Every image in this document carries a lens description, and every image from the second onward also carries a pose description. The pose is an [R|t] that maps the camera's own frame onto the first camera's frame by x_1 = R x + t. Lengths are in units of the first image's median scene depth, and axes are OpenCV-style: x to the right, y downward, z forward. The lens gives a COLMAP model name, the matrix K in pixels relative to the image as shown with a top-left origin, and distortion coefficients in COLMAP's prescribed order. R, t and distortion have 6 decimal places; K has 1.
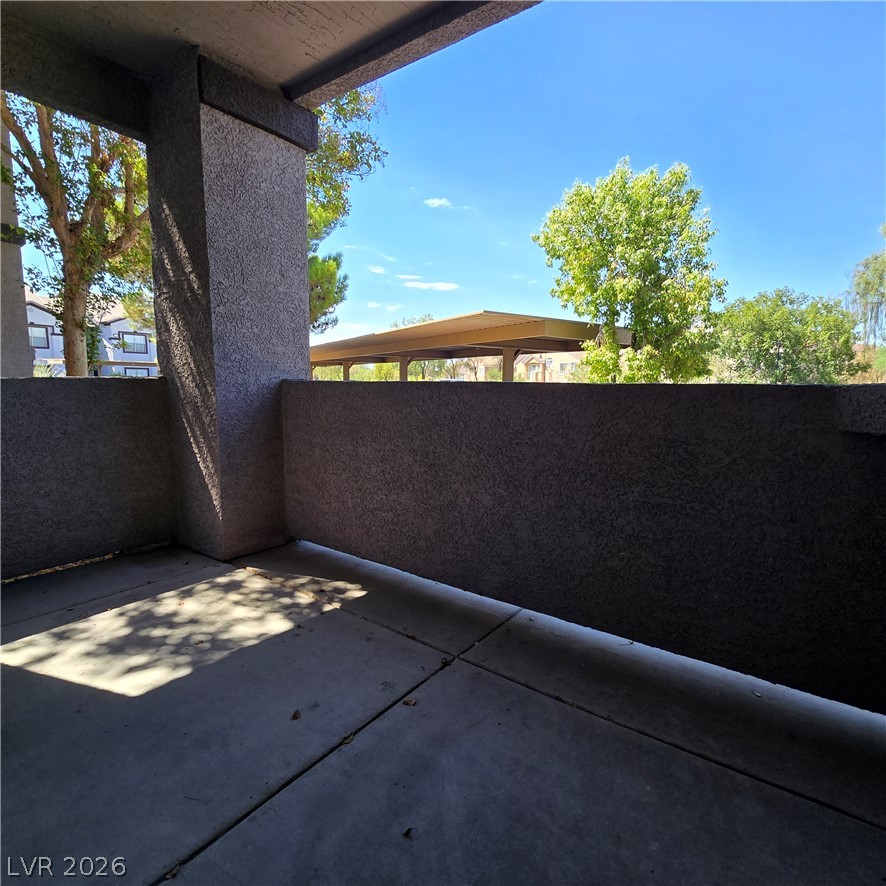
lens RADIAL K [[483.5, 0, 437.9], [0, 483.5, 446.7], [0, 0, 1]] dist [-0.003771, -0.001767]
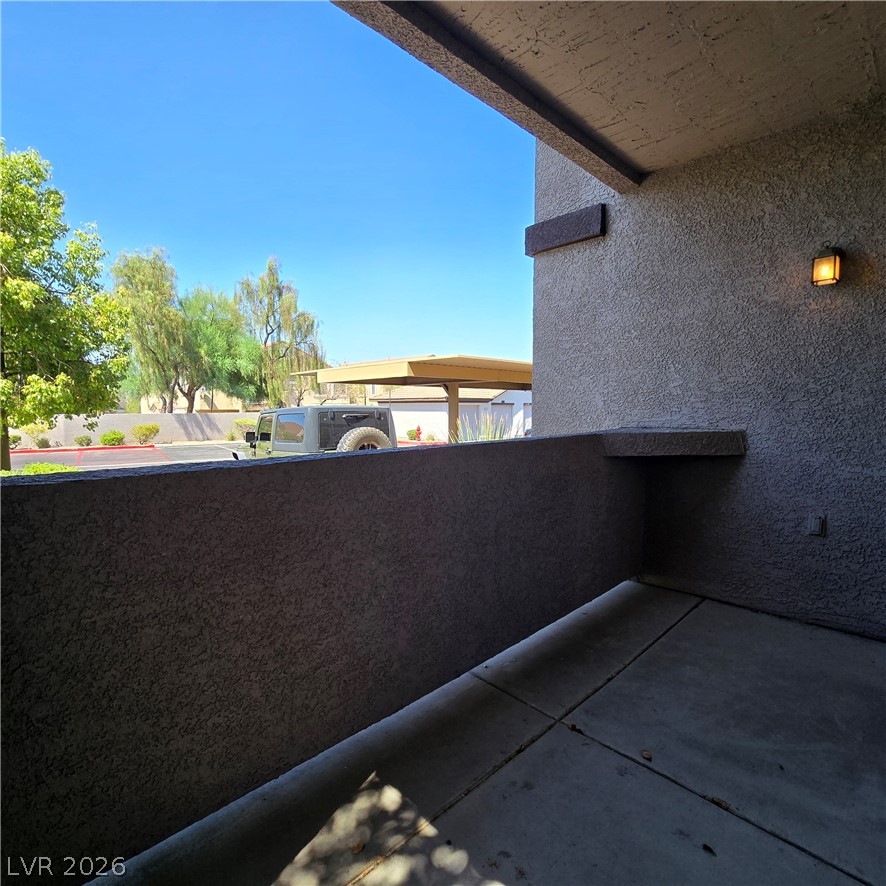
lens RADIAL K [[483.5, 0, 437.9], [0, 483.5, 446.7], [0, 0, 1]] dist [-0.003771, -0.001767]
pose [[0.178636, -0.095365, 0.979283, -0.768527], [0.134250, 0.988346, 0.071758, -0.192226], [-0.974713, 0.118650, 0.189357, 0.810835]]
